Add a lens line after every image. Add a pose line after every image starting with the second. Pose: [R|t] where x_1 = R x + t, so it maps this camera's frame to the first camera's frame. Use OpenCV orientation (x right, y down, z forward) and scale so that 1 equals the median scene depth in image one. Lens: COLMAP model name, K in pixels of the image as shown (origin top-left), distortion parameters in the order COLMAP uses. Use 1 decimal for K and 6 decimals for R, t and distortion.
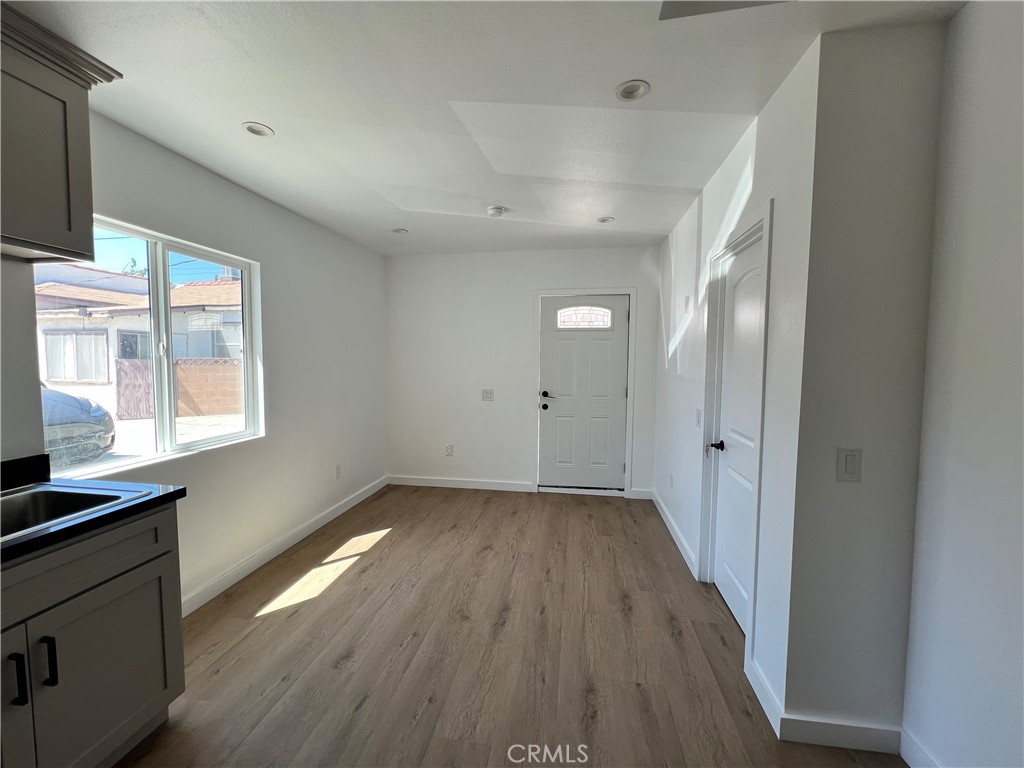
lens RADIAL K [[411.7, 0, 510.3], [0, 411.7, 383.6], [0, 0, 1]] dist [0.000970, -0.000157]
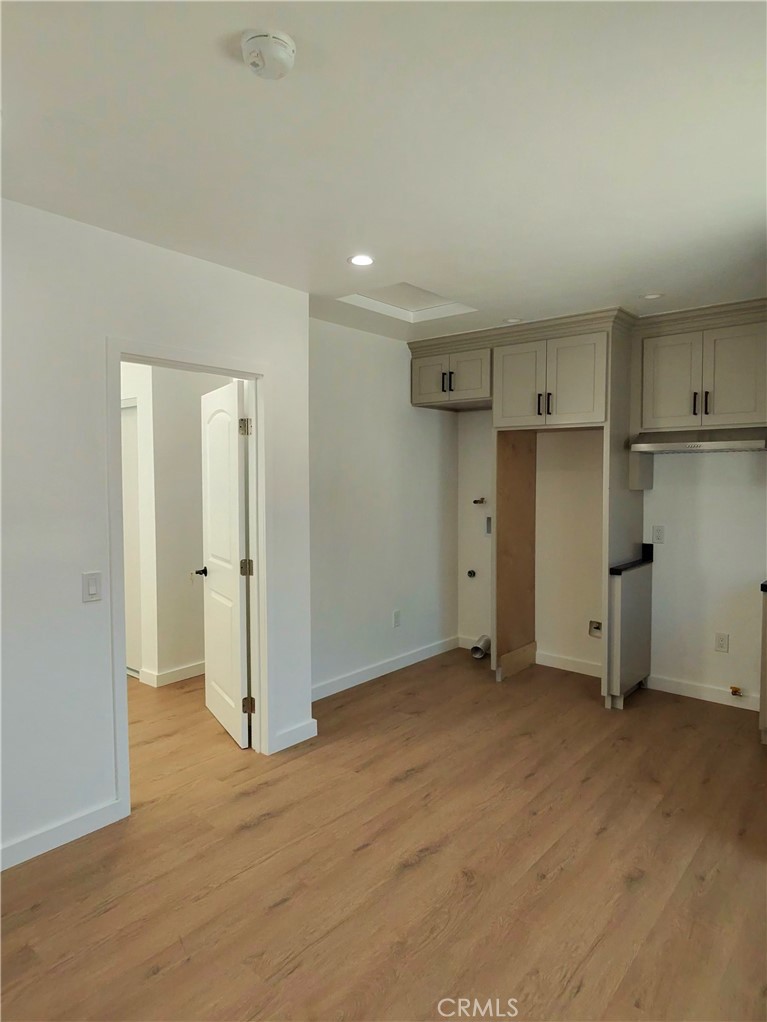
lens RADIAL K [[621.5, 0, 385.1], [0, 621.5, 506.4], [0, 0, 1]] dist [-0.002372, -0.002026]
pose [[-0.857703, -0.026159, 0.513480, -0.358255], [0.029004, 0.994653, 0.099120, -0.103492], [-0.513327, 0.099908, -0.852358, 1.338611]]
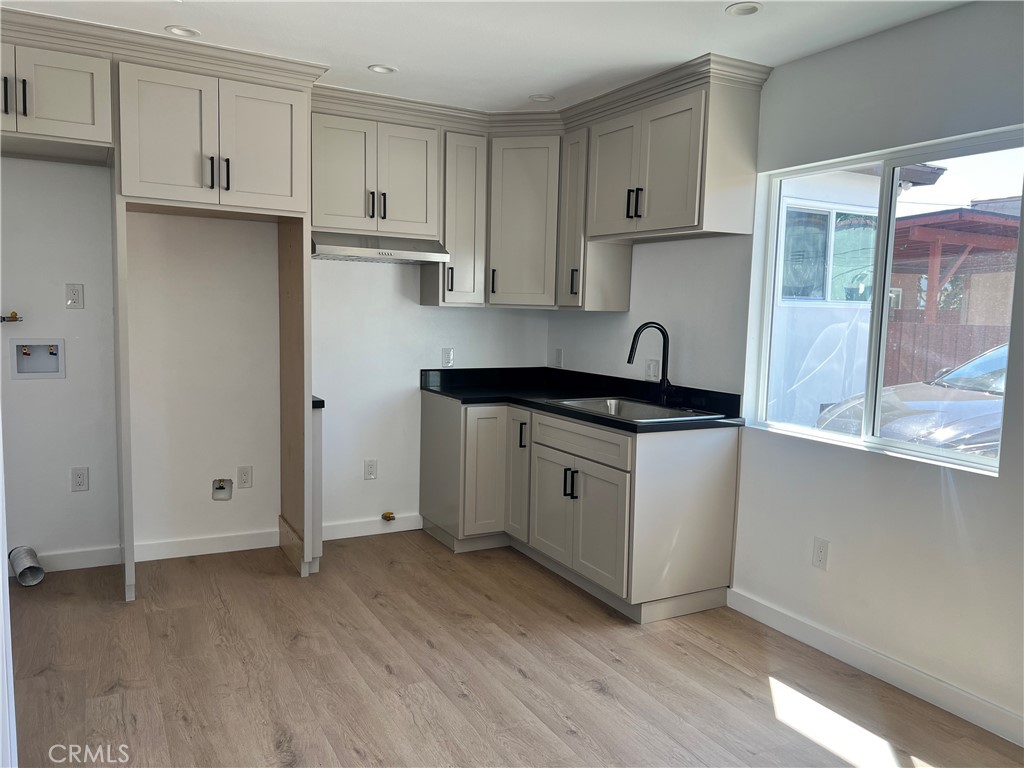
lens RADIAL K [[775.8, 0, 512.0], [0, 775.8, 384.0], [0, 0, 1]] dist [0.047411, -0.051717]
pose [[-0.790226, 0.034955, -0.611818, 0.387161], [-0.067646, 0.987295, 0.143780, -0.070254], [0.609070, 0.155006, -0.777822, 1.211438]]
